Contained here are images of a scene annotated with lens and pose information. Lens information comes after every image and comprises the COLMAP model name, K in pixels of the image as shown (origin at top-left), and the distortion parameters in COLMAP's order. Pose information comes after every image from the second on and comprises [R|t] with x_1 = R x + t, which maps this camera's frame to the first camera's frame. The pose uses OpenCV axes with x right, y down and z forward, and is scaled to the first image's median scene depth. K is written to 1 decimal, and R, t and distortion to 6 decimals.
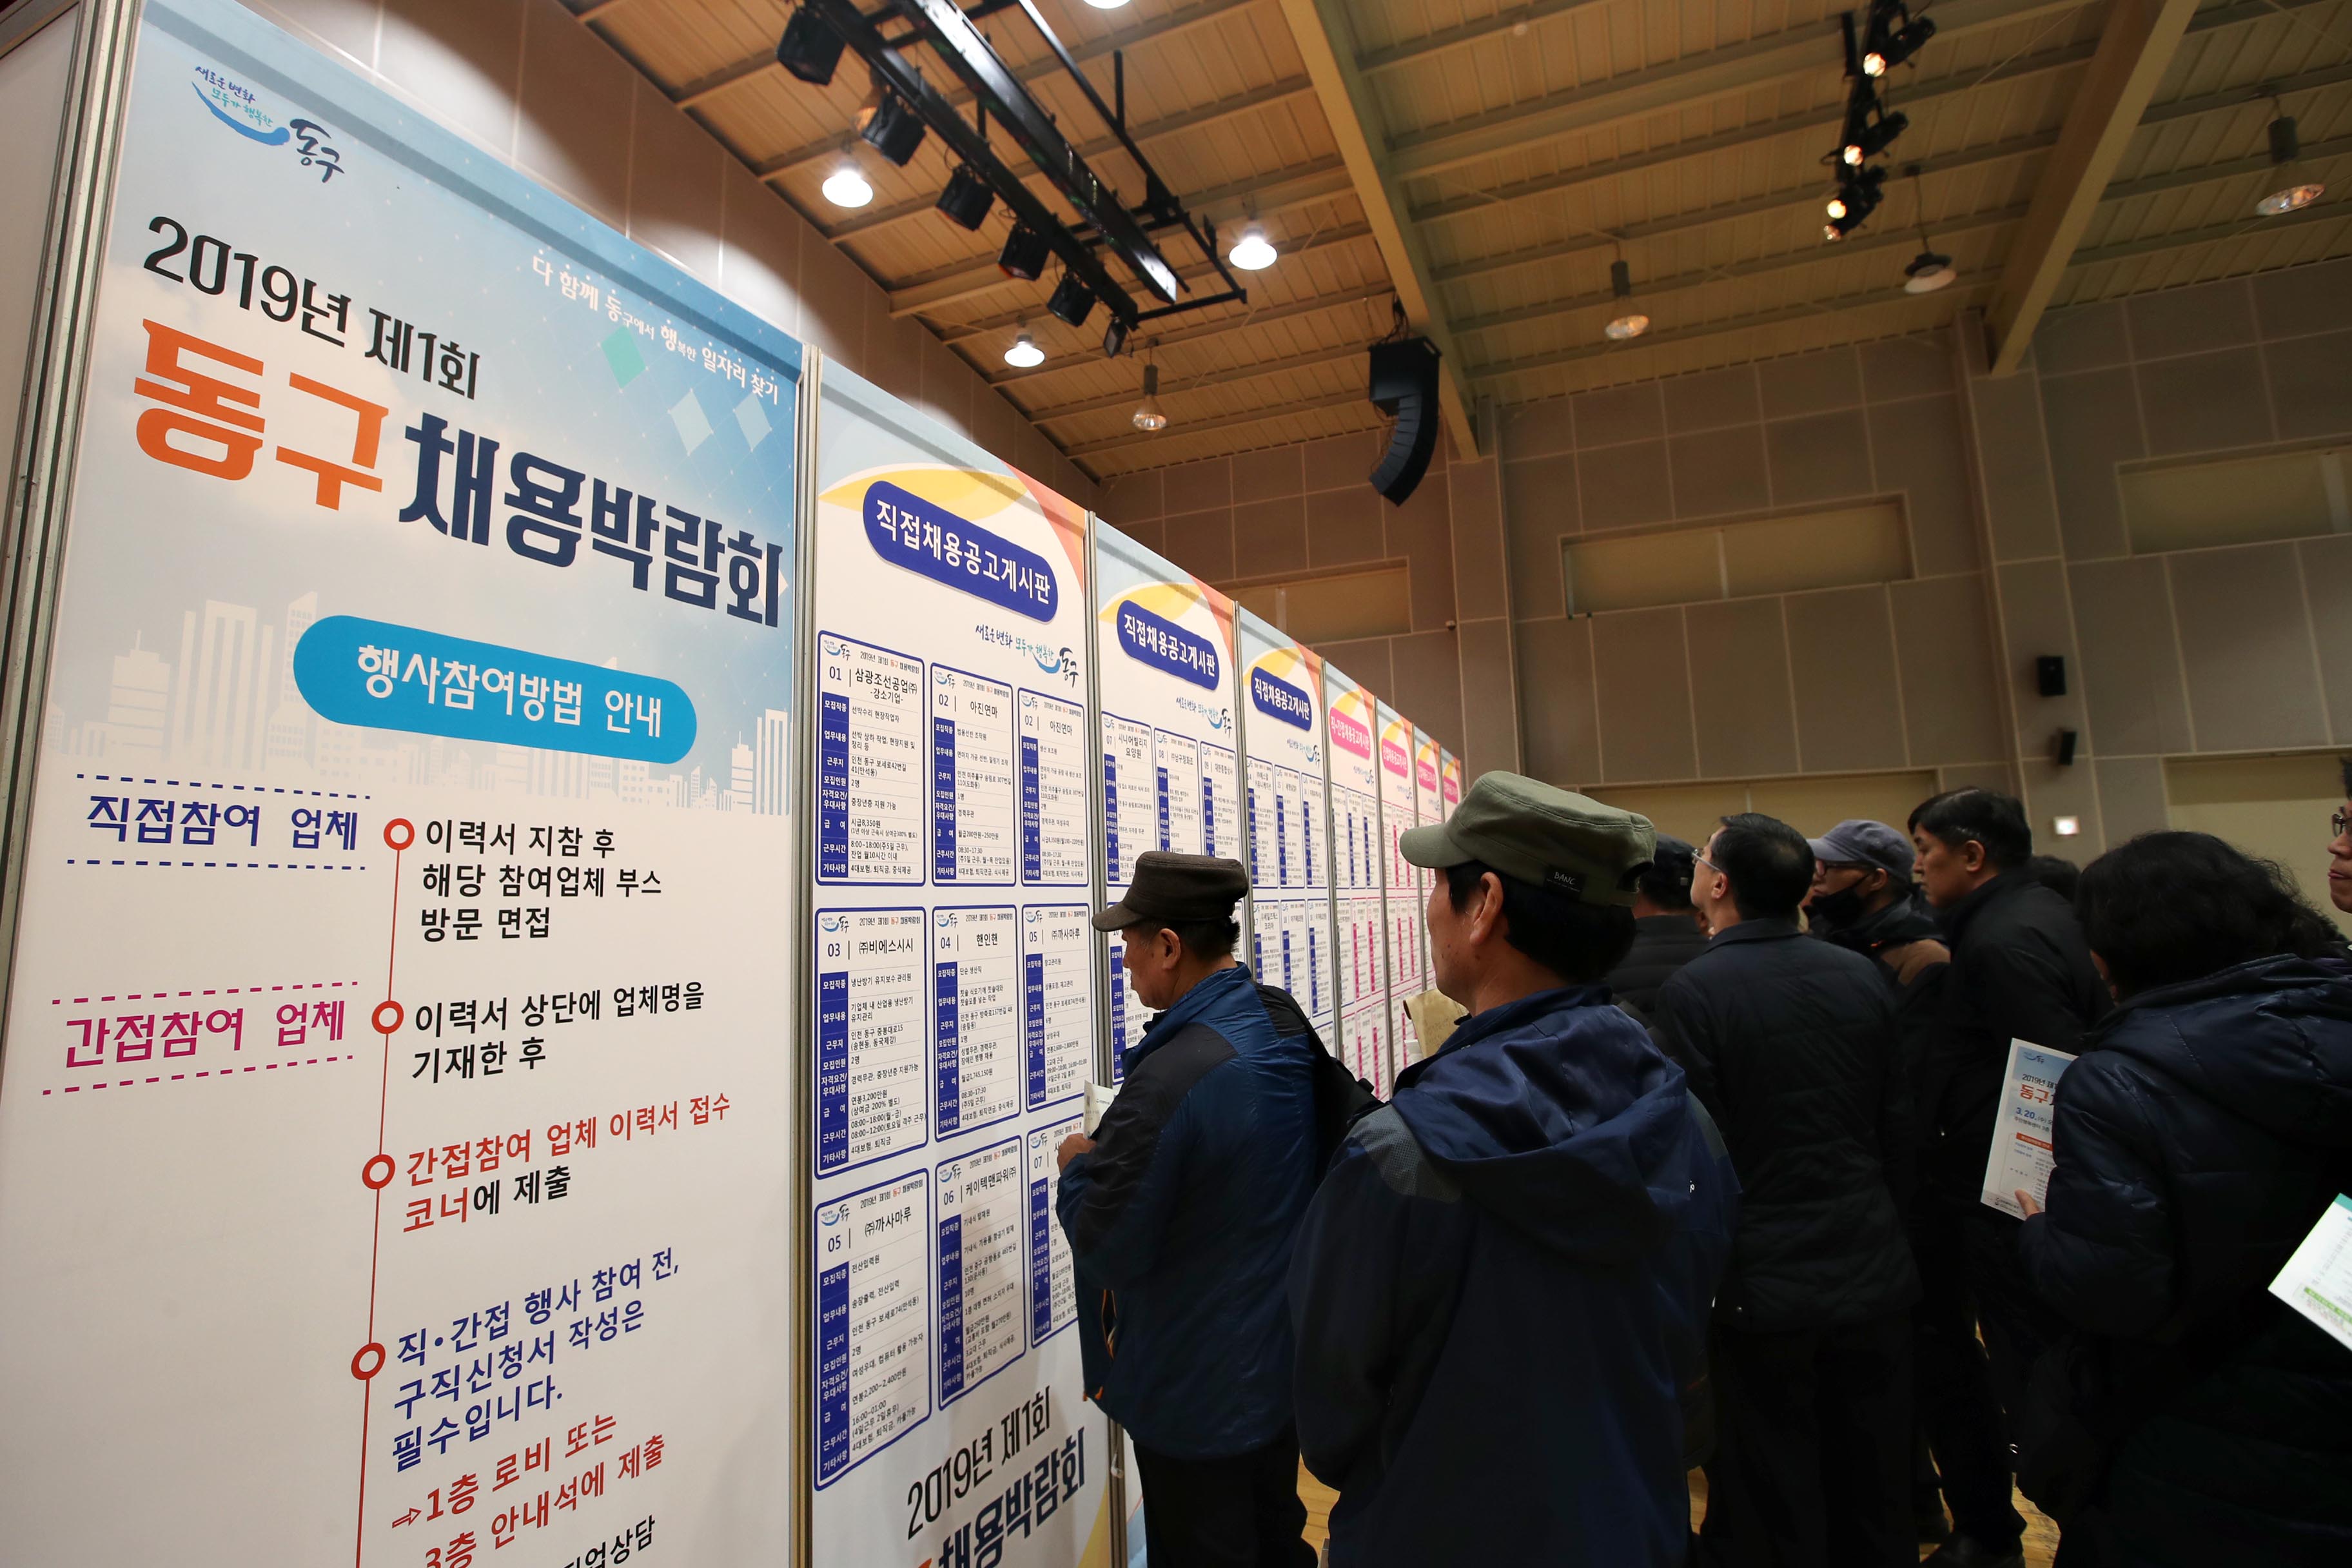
lens RADIAL K [[1184.8, 0, 1164.9], [0, 1184.8, 718.6], [0, 0, 1]] dist [-0.059585, 0.023964]
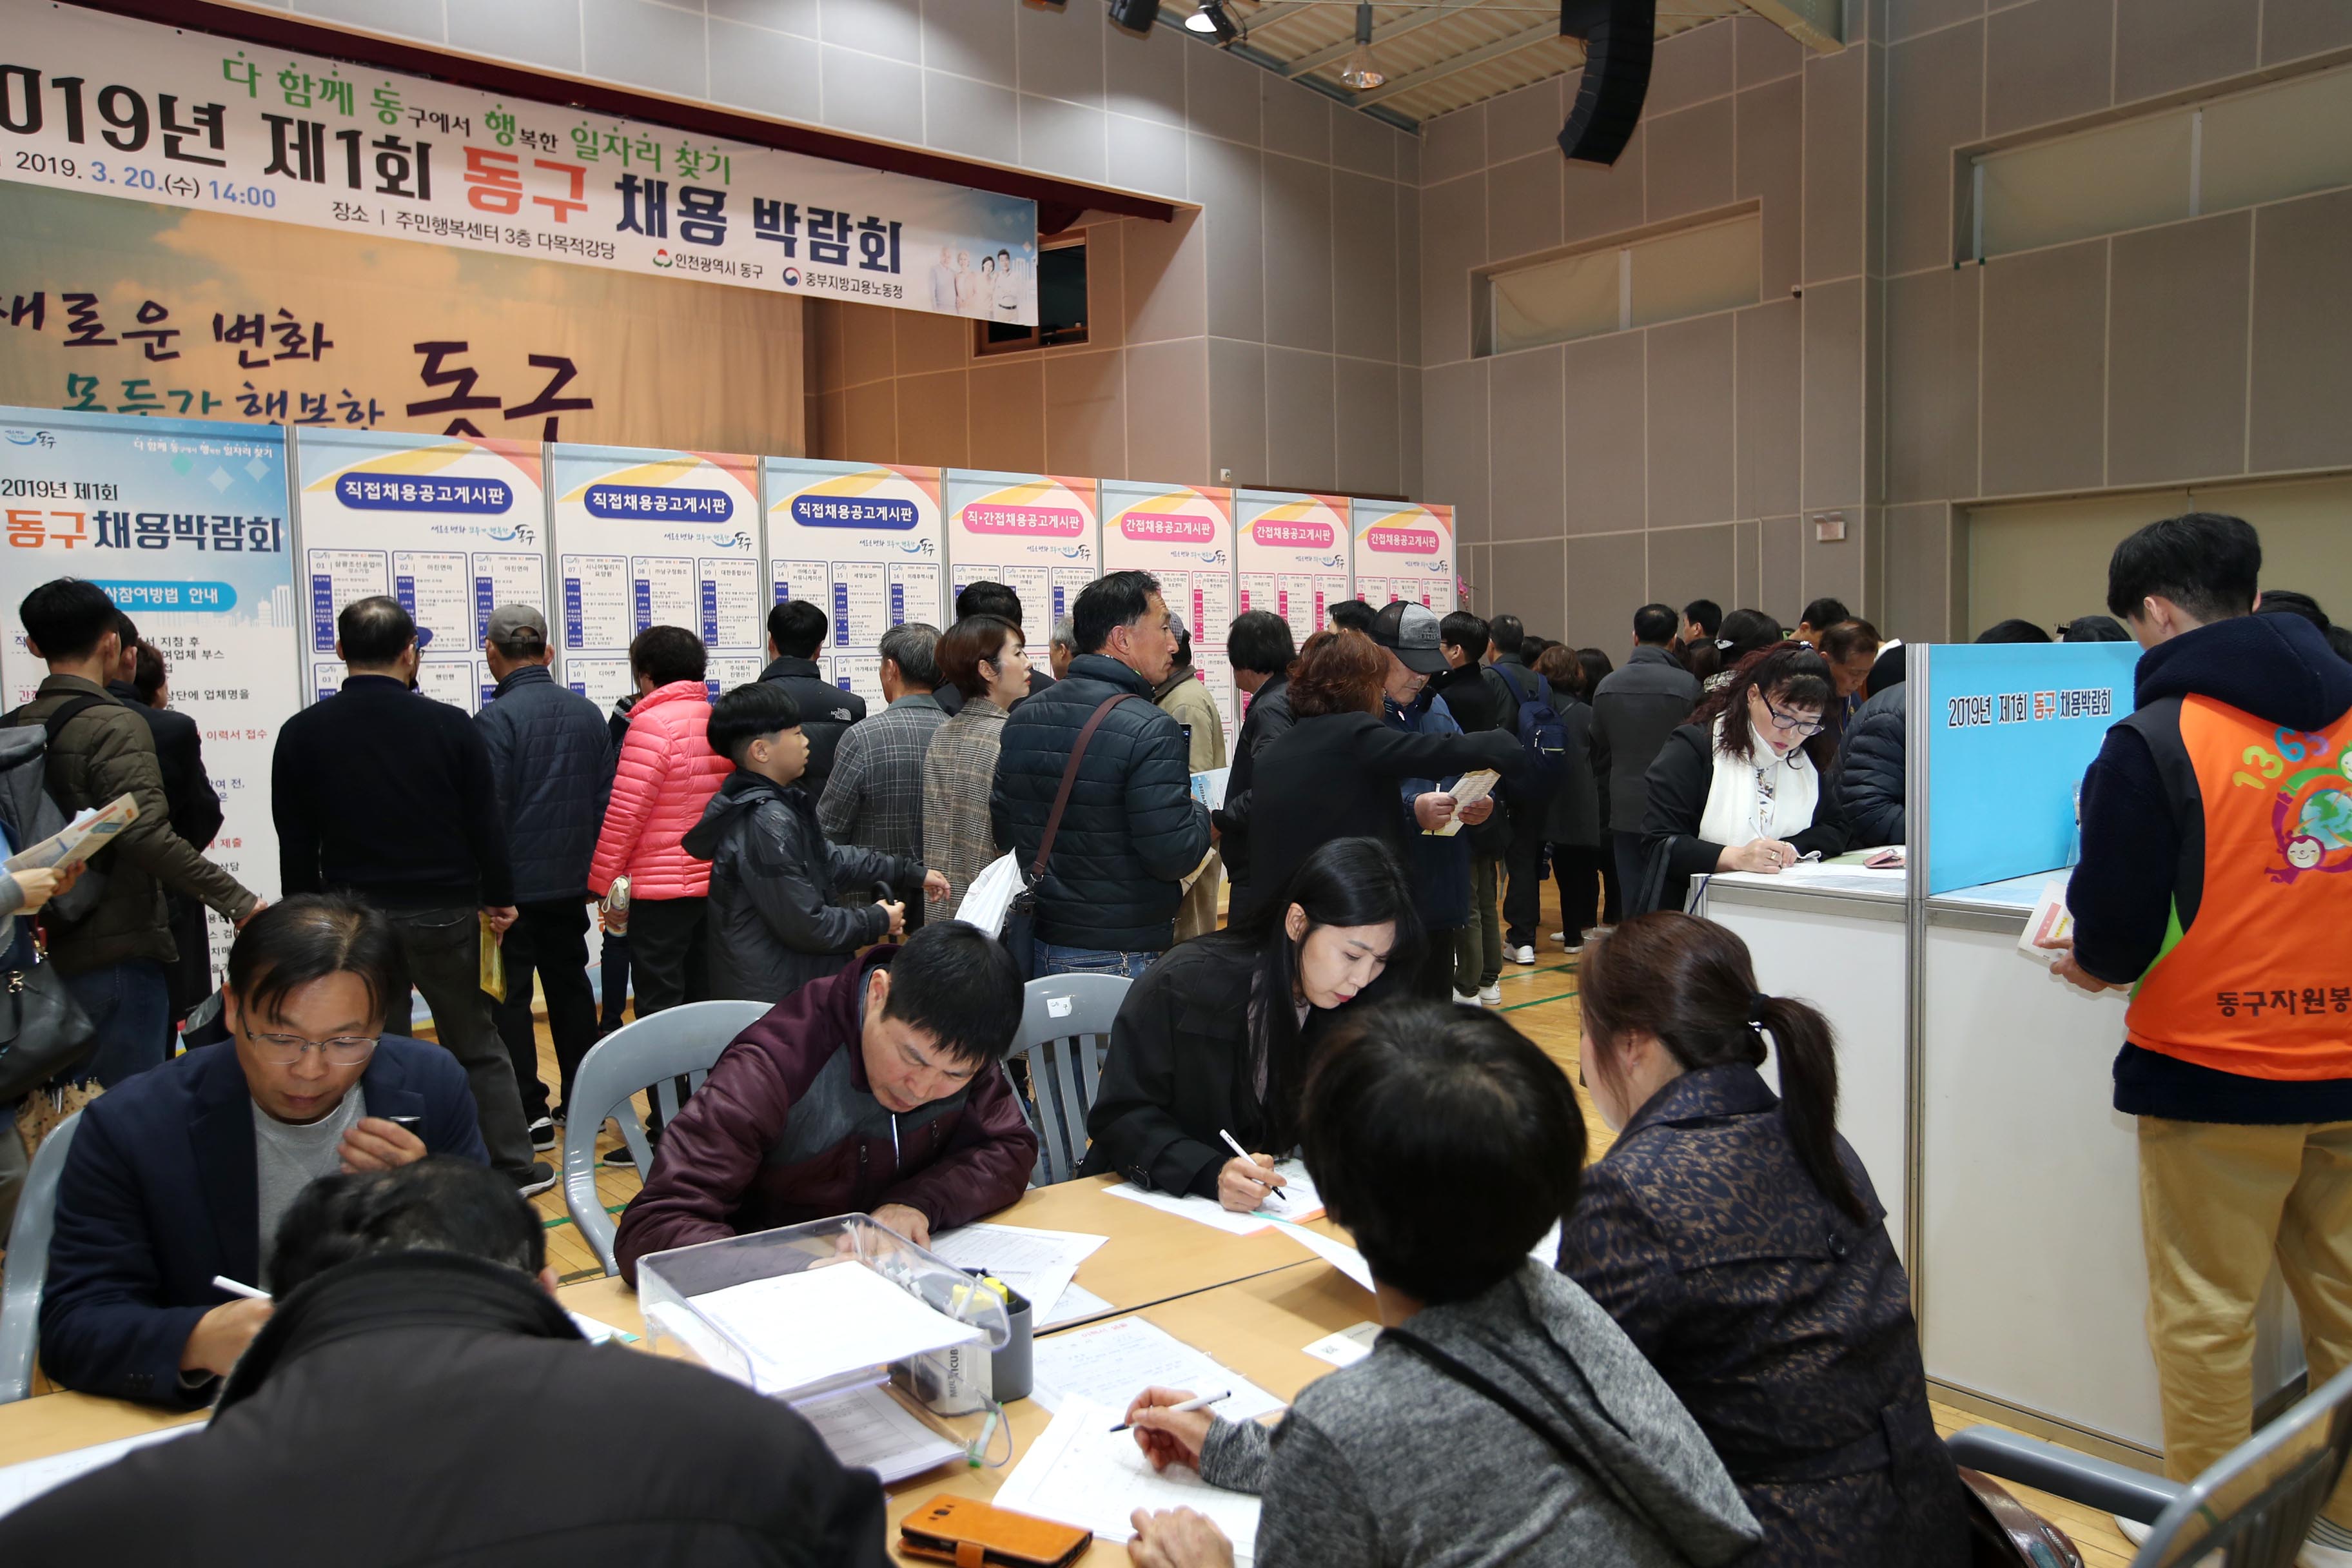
lens RADIAL K [[1690.3, 0, 1209.4], [0, 1690.3, 760.7], [0, 0, 1]] dist [-0.008421, 0.030924]
pose [[0.900597, 0.030122, -0.433610, 3.848105], [0.066377, 0.976364, 0.205690, -0.321584], [0.429557, -0.214025, 0.877311, -1.784127]]
